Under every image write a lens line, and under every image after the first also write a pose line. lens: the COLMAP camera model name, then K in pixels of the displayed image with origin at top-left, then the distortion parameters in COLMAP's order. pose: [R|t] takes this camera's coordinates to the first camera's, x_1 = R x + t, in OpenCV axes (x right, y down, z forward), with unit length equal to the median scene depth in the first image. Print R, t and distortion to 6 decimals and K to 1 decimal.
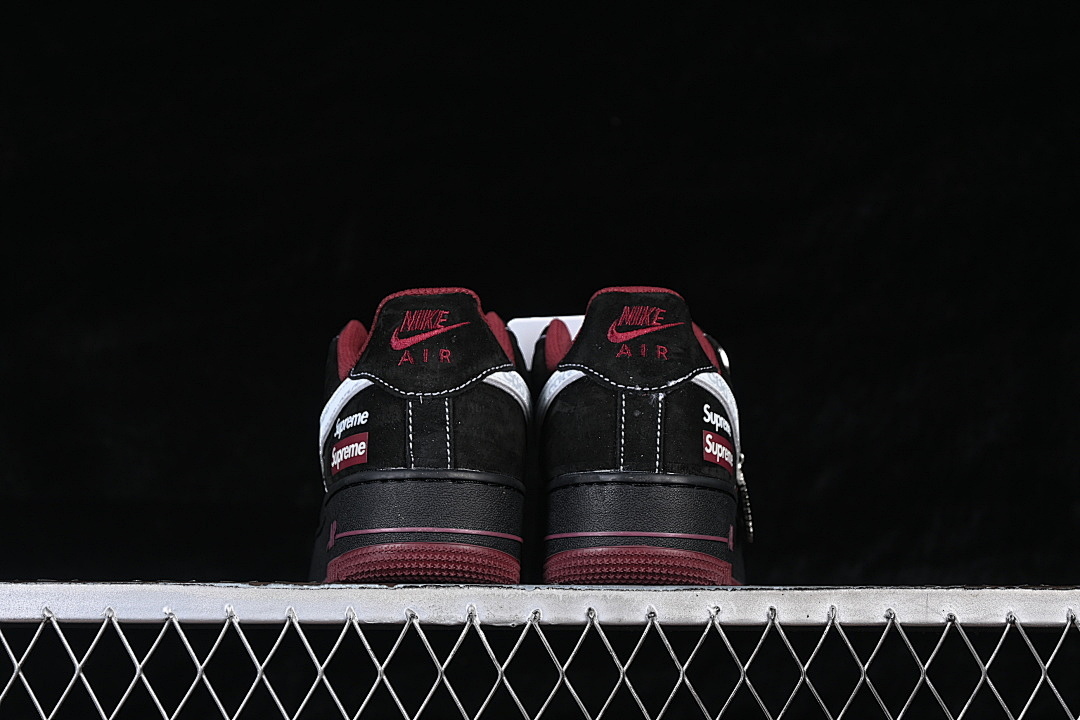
lens RADIAL K [[2364.9, 0, 541.0], [0, 2364.9, 362.3], [0, 0, 1]] dist [0.069254, 0.000000]
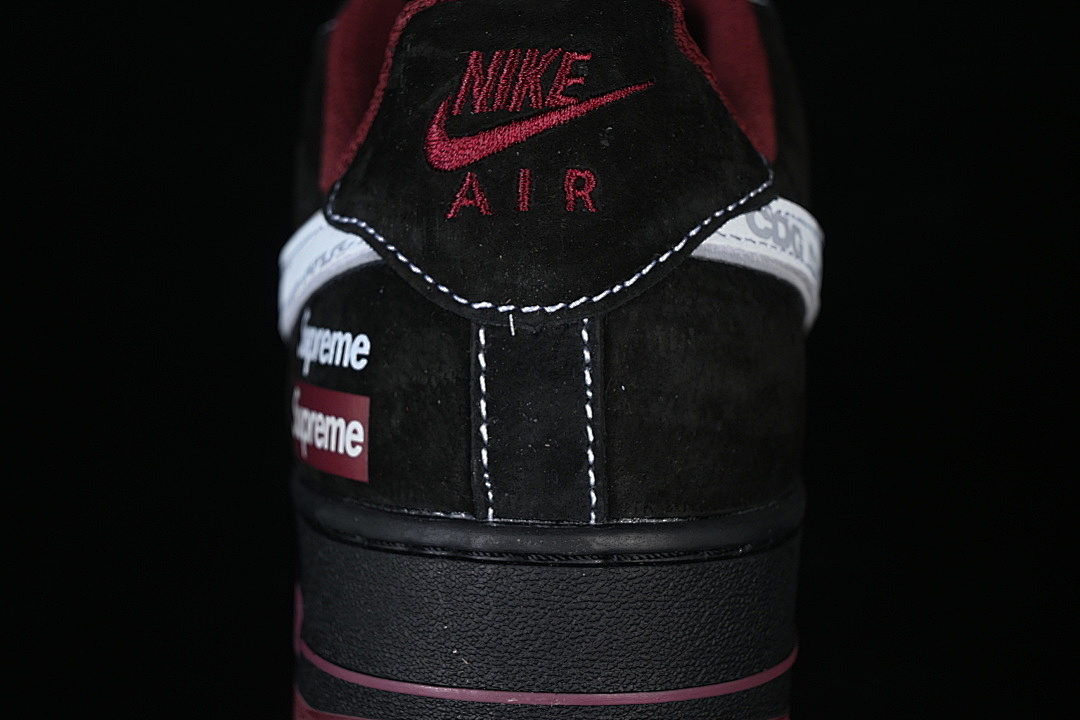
lens RADIAL K [[2364.9, 0, 539.8], [0, 2364.9, 359.2], [0, 0, 1]] dist [0.069254, 0.000000]
pose [[0.995571, 0.008539, -0.093625, -0.013877], [0.019976, 0.953912, 0.299420, -0.083281], [0.091866, -0.299964, 0.949517, 0.664938]]
